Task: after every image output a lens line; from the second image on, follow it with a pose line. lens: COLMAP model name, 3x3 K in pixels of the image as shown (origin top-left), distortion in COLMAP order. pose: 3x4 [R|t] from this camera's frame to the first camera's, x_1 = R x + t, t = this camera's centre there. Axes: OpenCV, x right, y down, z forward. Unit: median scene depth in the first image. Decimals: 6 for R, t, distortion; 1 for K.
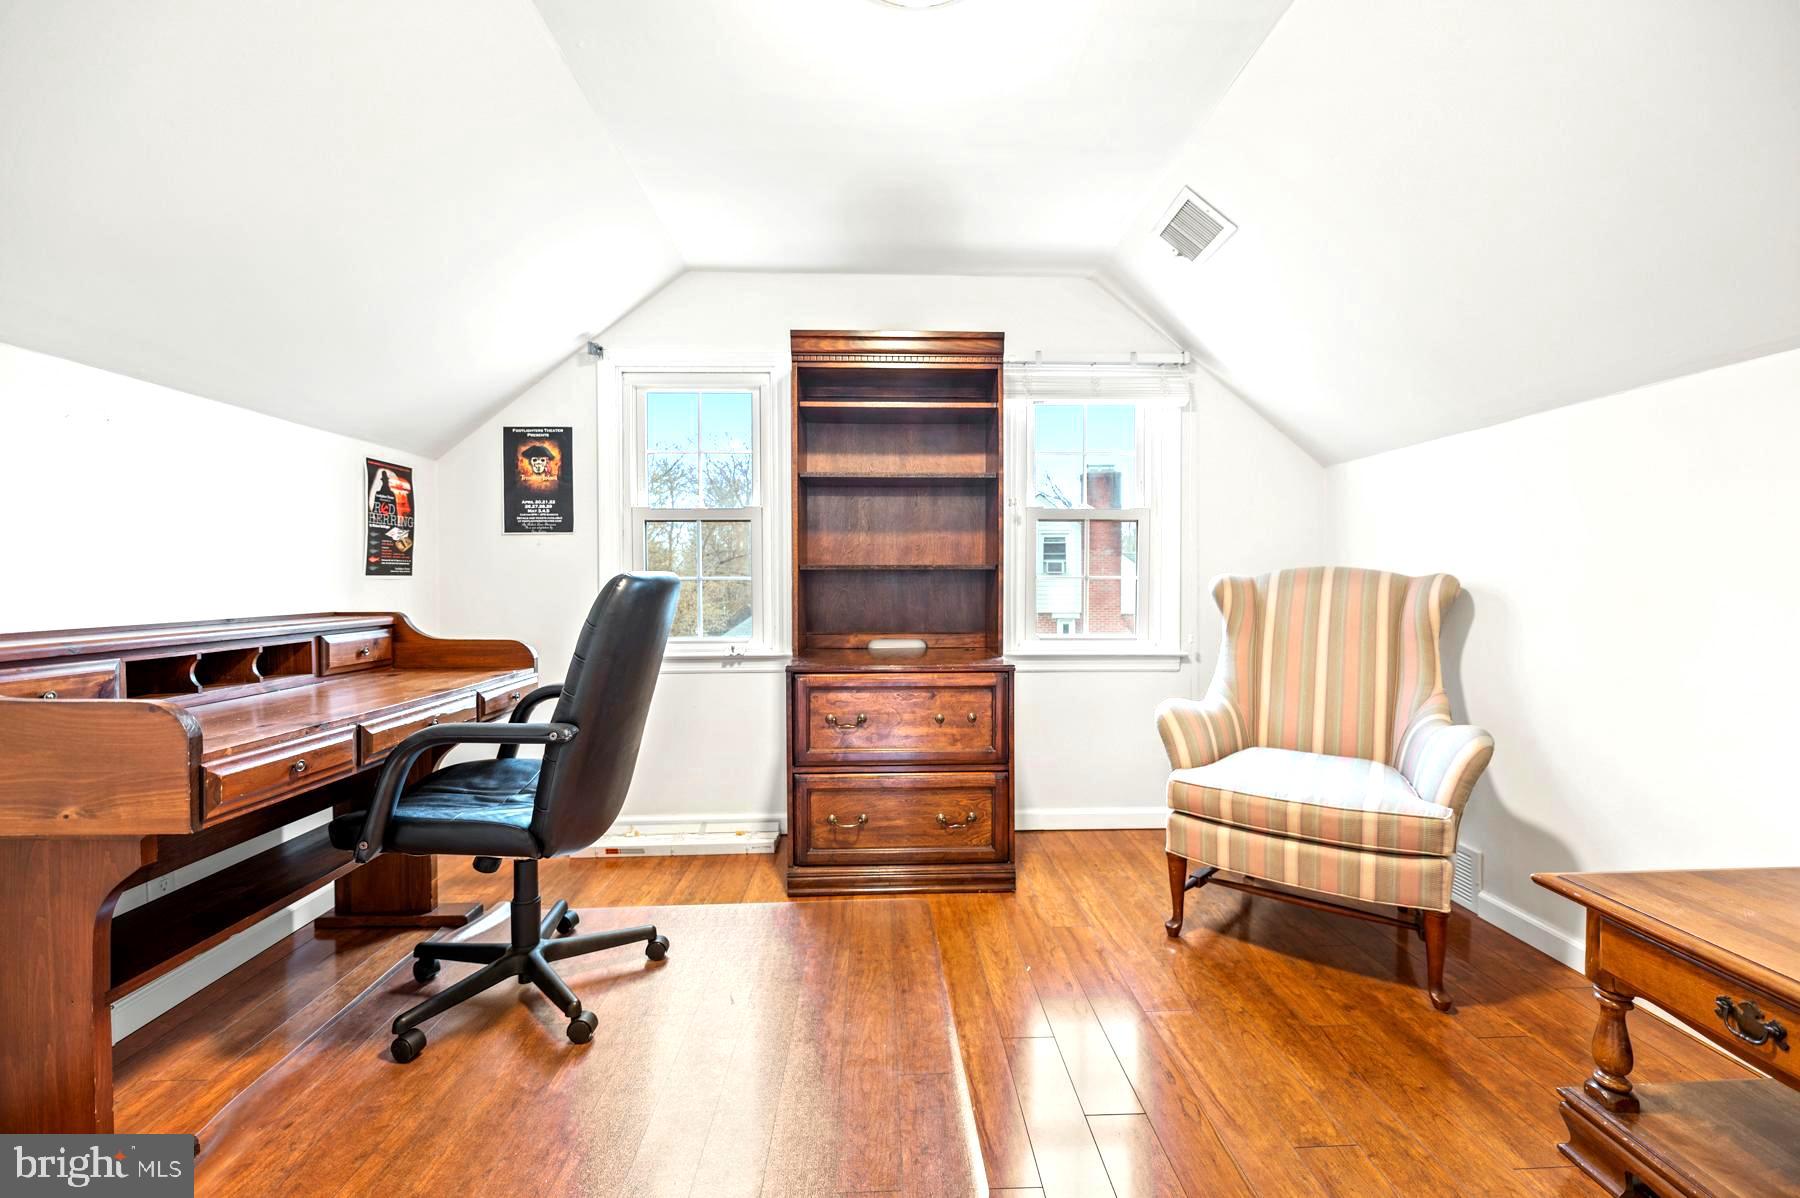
lens RADIAL K [[717.1, 0, 903.2], [0, 717.1, 584.8], [0, 0, 1]] dist [0.001910, -0.000462]
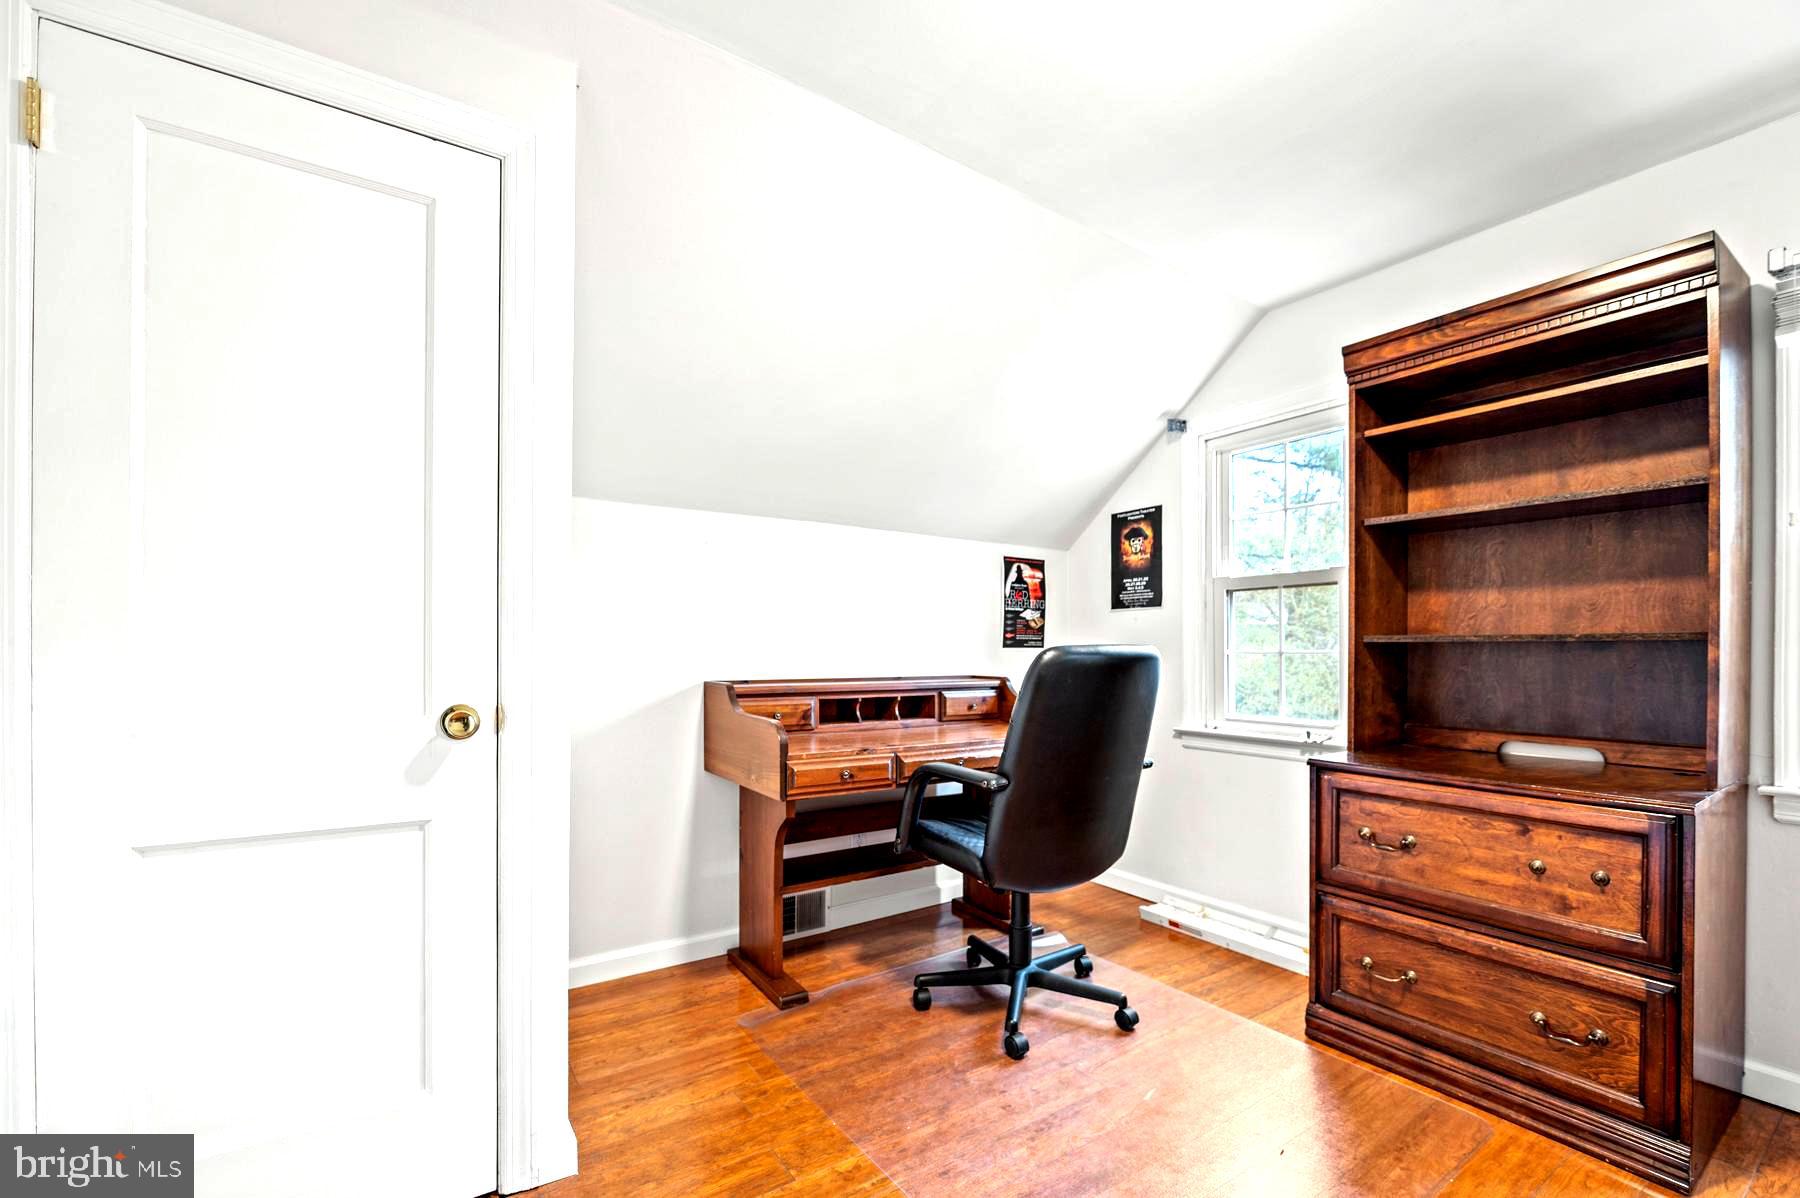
lens RADIAL K [[763.6, 0, 941.5], [0, 763.6, 655.1], [0, 0, 1]] dist [-0.003238, -0.000119]
pose [[0.551690, 0.010551, -0.833982, 0.330575], [-0.013751, 0.999899, 0.003554, -0.003572], [0.833936, 0.009508, 0.551780, 0.153569]]
